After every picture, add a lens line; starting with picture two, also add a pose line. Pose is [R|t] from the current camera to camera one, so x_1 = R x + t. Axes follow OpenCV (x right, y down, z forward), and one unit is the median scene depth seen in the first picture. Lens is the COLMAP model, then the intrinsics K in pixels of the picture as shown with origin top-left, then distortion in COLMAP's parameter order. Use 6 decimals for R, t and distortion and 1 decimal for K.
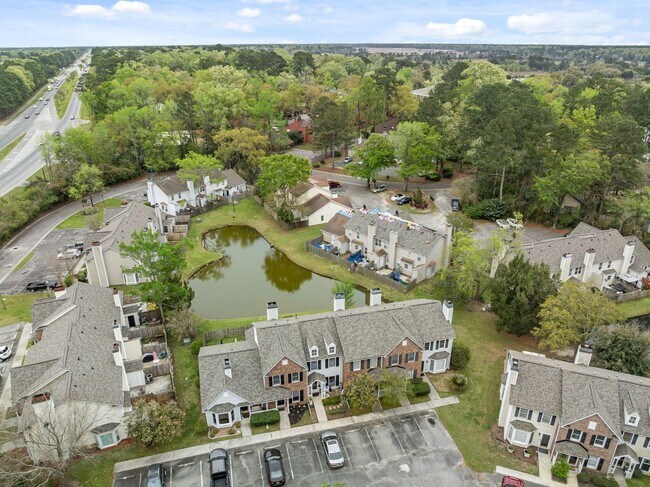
lens RADIAL K [[458.3, 0, 324.3], [0, 458.3, 245.0], [0, 0, 1]] dist [-0.039941, 0.005943]
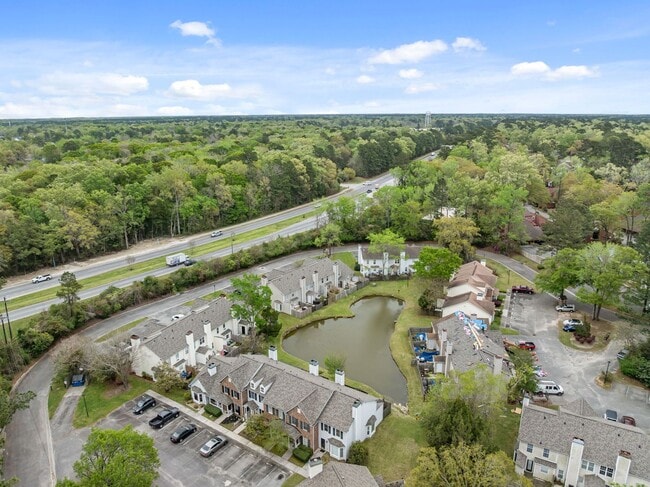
lens RADIAL K [[458.3, 0, 324.3], [0, 458.3, 245.0], [0, 0, 1]] dist [-0.039941, 0.005943]
pose [[0.657108, 0.206539, -0.724949, 0.663118], [-0.300422, 0.953806, -0.000567, -0.152344], [0.691344, 0.218163, 0.688802, 0.060337]]
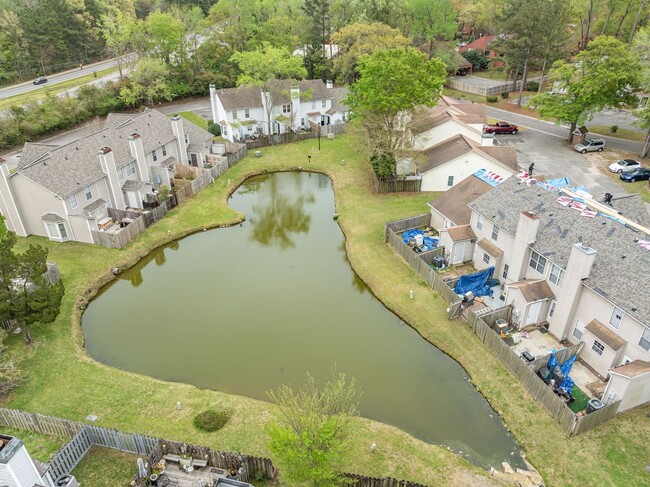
lens RADIAL K [[458.3, 0, 324.3], [0, 458.3, 245.0], [0, 0, 1]] dist [-0.039941, 0.005943]
pose [[0.899168, 0.211063, -0.383339, 0.104310], [-0.170537, 0.975750, 0.137223, -0.044537], [0.403005, -0.058013, 0.913357, 0.596513]]
